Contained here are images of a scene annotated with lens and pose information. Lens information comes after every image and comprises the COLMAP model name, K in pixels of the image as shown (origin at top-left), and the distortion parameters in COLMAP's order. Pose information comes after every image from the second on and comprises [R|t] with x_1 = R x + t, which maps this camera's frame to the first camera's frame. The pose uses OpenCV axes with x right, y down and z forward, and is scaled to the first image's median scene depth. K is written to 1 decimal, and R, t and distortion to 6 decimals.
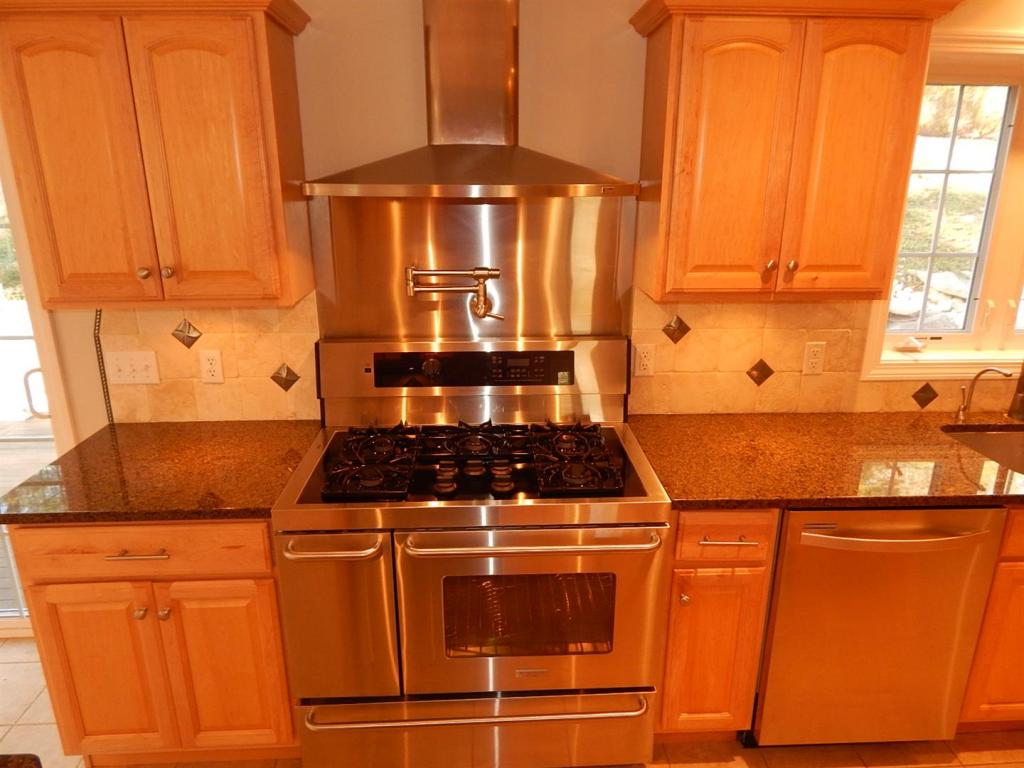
lens RADIAL K [[676.1, 0, 513.3], [0, 676.1, 379.1], [0, 0, 1]] dist [0.006702, -0.005390]
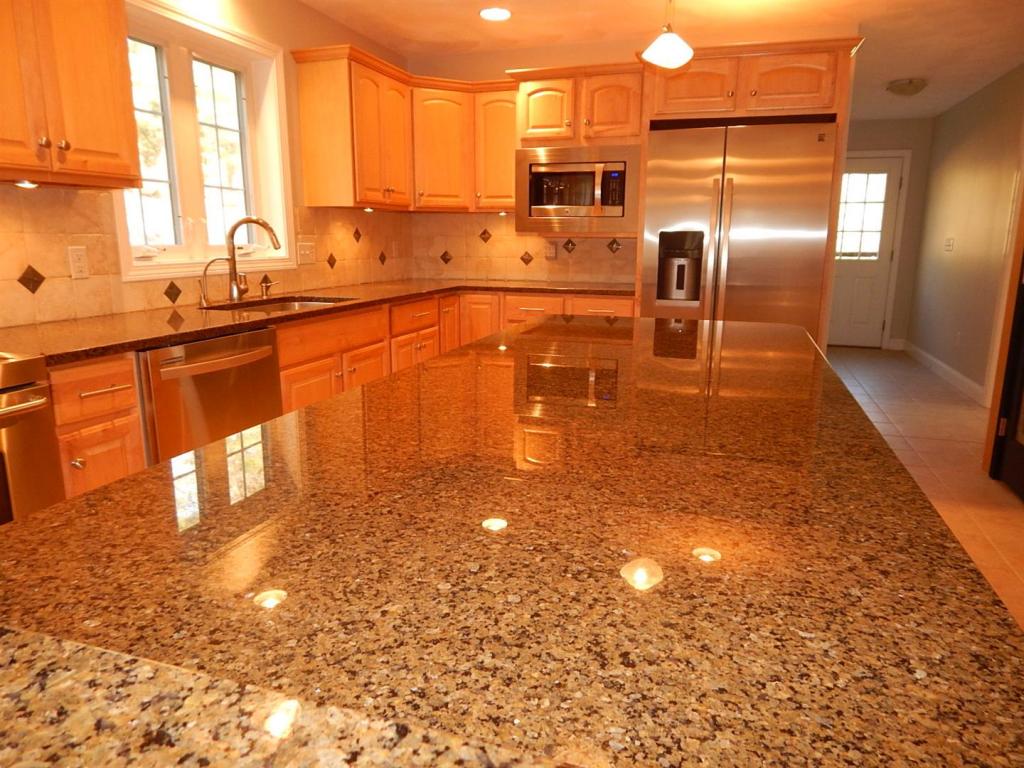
lens RADIAL K [[676.1, 0, 513.3], [0, 676.1, 379.1], [0, 0, 1]] dist [0.006702, -0.005390]
pose [[0.363309, -0.199565, 0.910044, -0.317665], [0.268371, 0.957804, 0.102899, 0.223793], [-0.892179, 0.206846, 0.401536, 0.007934]]
